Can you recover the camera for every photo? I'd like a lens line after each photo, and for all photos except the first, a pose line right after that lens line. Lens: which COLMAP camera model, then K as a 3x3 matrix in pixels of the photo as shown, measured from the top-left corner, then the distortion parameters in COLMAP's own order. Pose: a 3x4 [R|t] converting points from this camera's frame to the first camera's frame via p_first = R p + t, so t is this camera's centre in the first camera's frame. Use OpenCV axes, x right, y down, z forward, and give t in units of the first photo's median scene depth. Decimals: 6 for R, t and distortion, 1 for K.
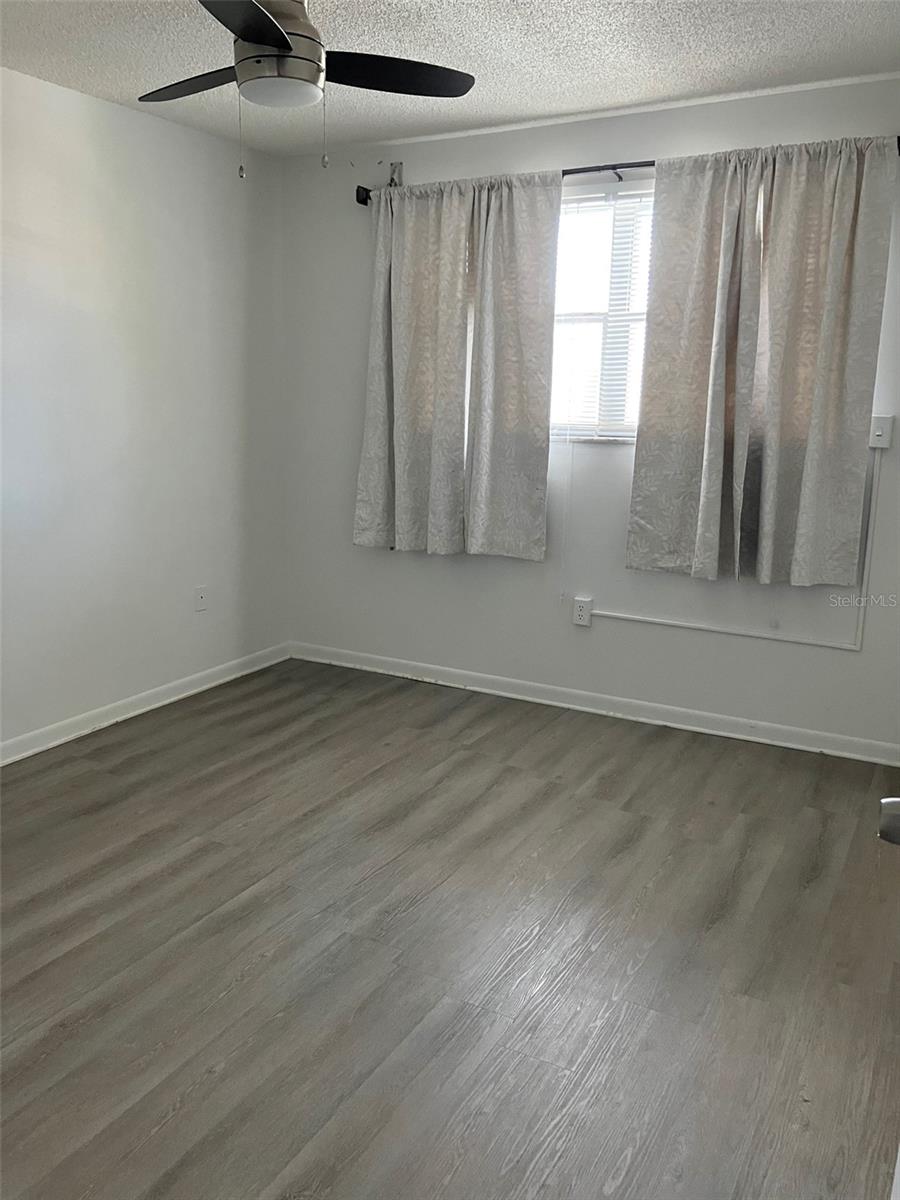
lens RADIAL K [[974.4, 0, 466.9], [0, 974.4, 601.8], [0, 0, 1]] dist [0.011131, 0.009924]
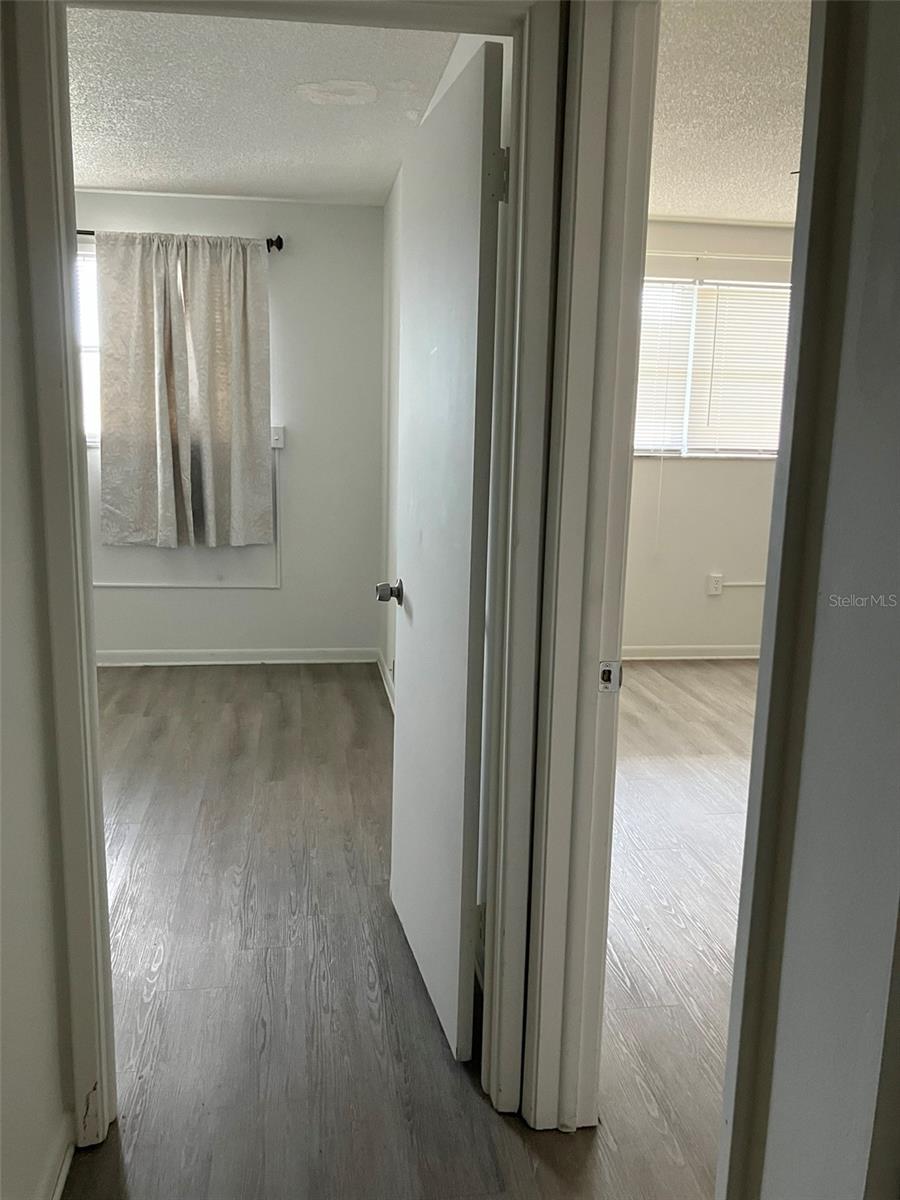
lens RADIAL K [[974.8, 0, 450.0], [0, 974.8, 600.0], [0, 0, 1]] dist [0.004018, -0.002194]
pose [[0.798220, -0.108435, 0.592526, -0.259350], [0.114182, 0.993068, 0.027916, 0.057354], [-0.591445, 0.045373, 0.805067, -0.316634]]
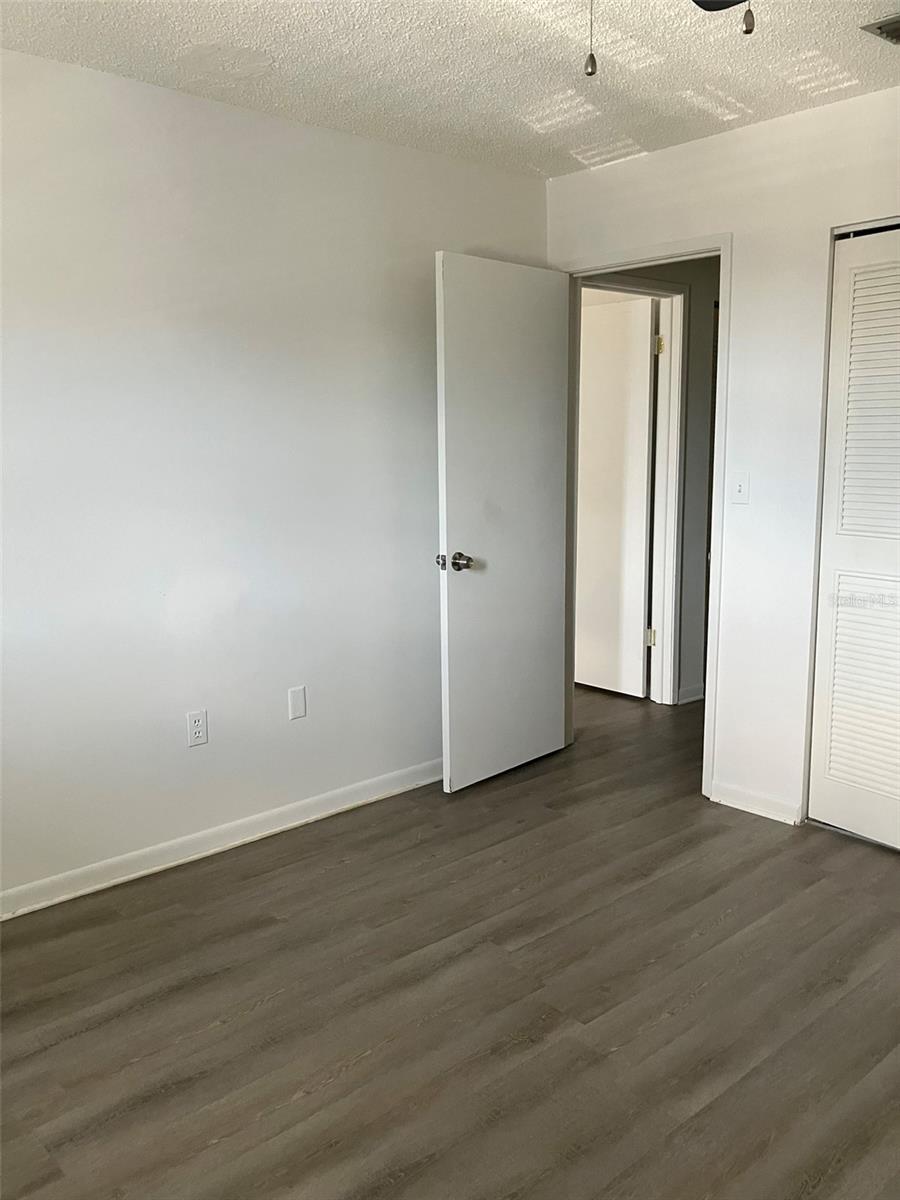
lens RADIAL K [[974.4, 0, 466.9], [0, 974.4, 601.8], [0, 0, 1]] dist [0.011131, 0.009924]
pose [[-0.940851, -0.060216, 0.333427, -0.210497], [0.069719, 0.928615, 0.364436, -0.259808], [-0.331570, 0.366126, -0.869490, 1.173288]]
